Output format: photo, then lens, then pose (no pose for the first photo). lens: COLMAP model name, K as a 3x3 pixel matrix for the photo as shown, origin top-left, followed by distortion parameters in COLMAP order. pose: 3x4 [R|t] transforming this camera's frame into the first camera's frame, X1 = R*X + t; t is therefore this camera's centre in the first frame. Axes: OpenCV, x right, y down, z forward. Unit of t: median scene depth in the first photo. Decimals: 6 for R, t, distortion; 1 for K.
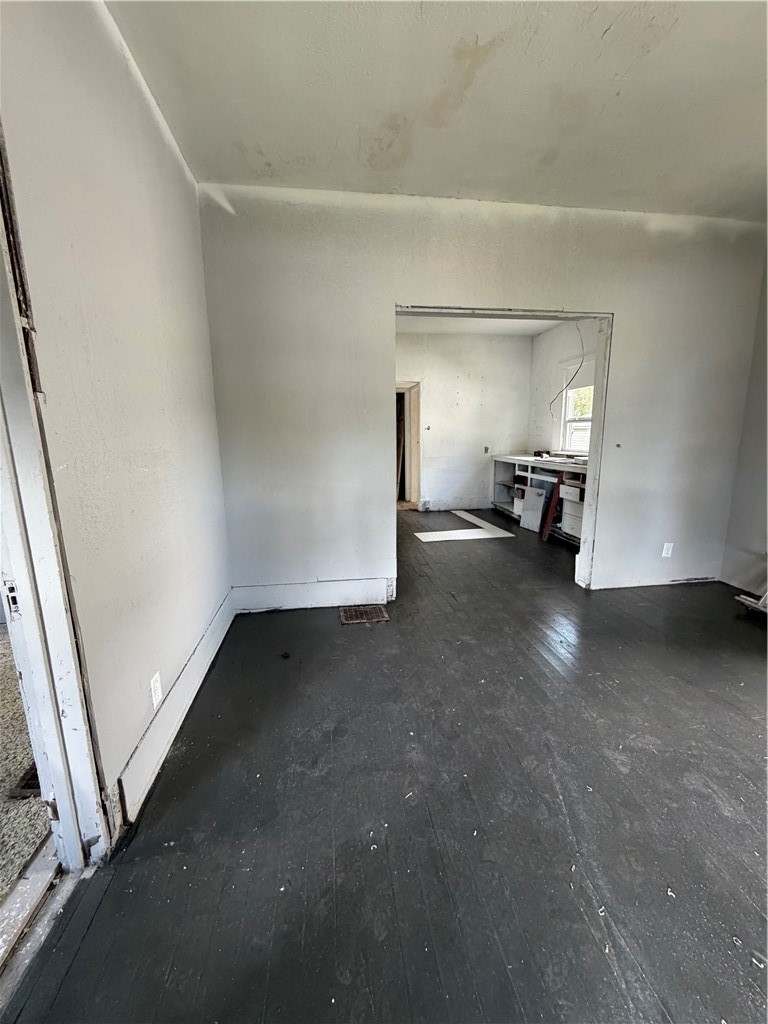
lens RADIAL K [[406.5, 0, 384.8], [0, 406.5, 510.4], [0, 0, 1]] dist [0.002657, 0.000281]
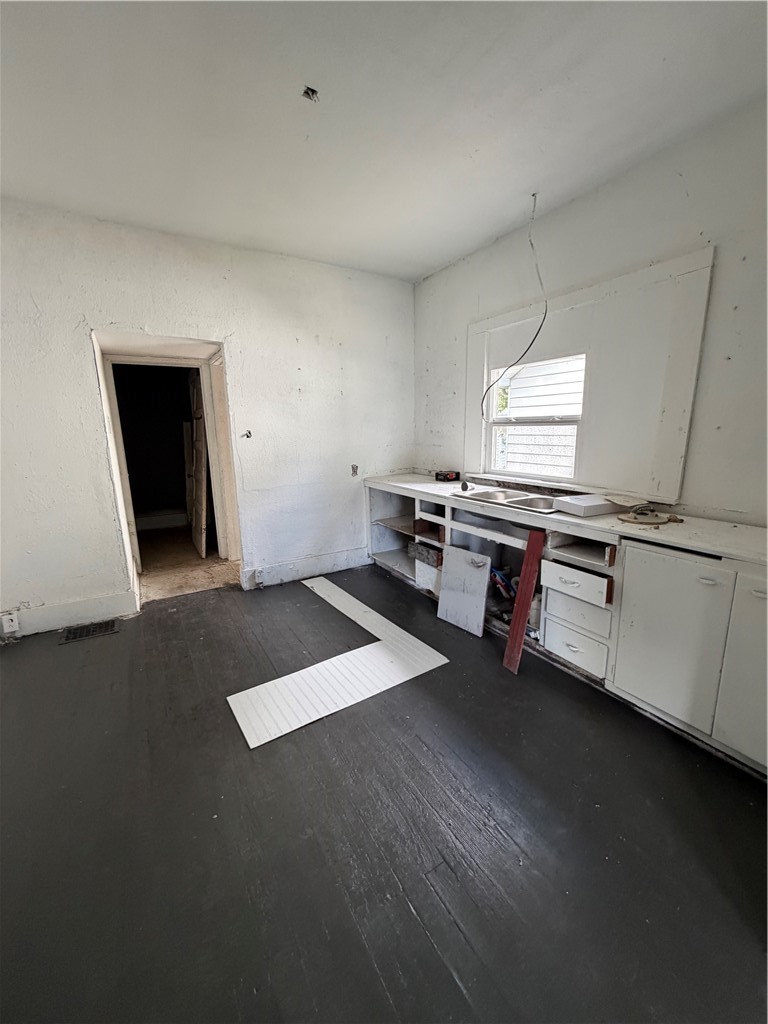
lens RADIAL K [[406.5, 0, 383.5], [0, 406.5, 511.1], [0, 0, 1]] dist [0.002657, 0.000281]
pose [[0.921586, -0.077831, 0.380292, 0.067898], [0.075535, 0.996922, 0.020983, -0.113278], [-0.380755, 0.009388, 0.924628, 0.502361]]
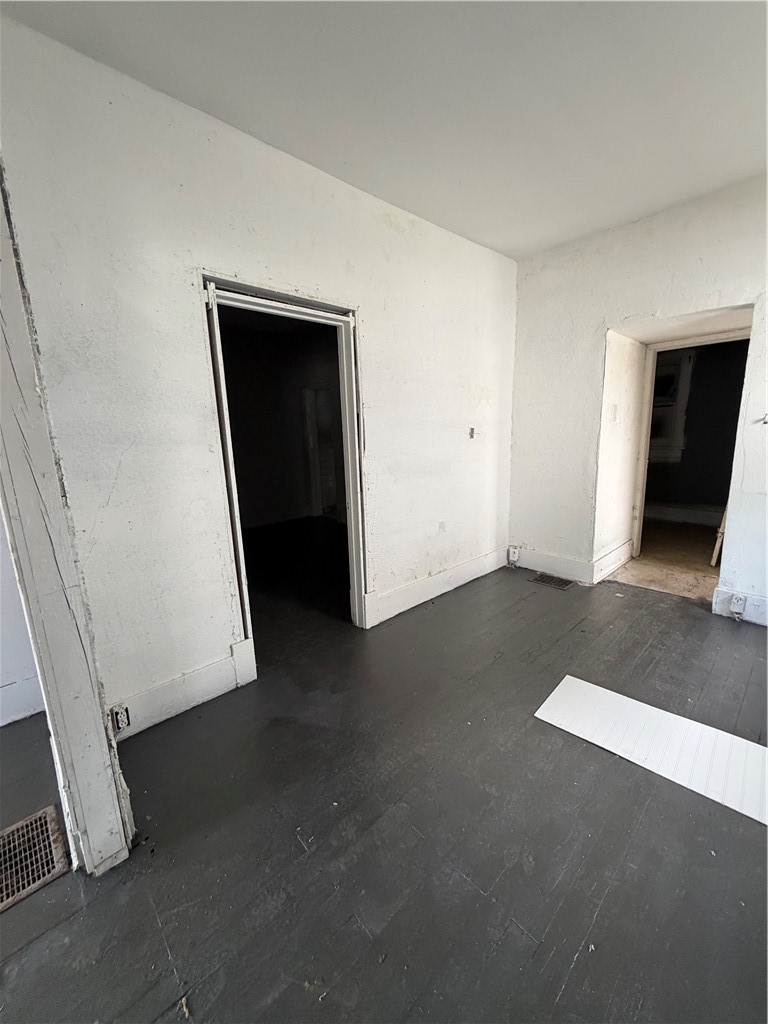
lens RADIAL K [[406.5, 0, 386.7], [0, 406.5, 512.6], [0, 0, 1]] dist [0.002657, 0.000281]
pose [[0.577604, 0.155658, -0.801339, 0.249008], [-0.130450, 0.986637, 0.097624, -0.114782], [0.805827, 0.048147, 0.590191, 0.526885]]
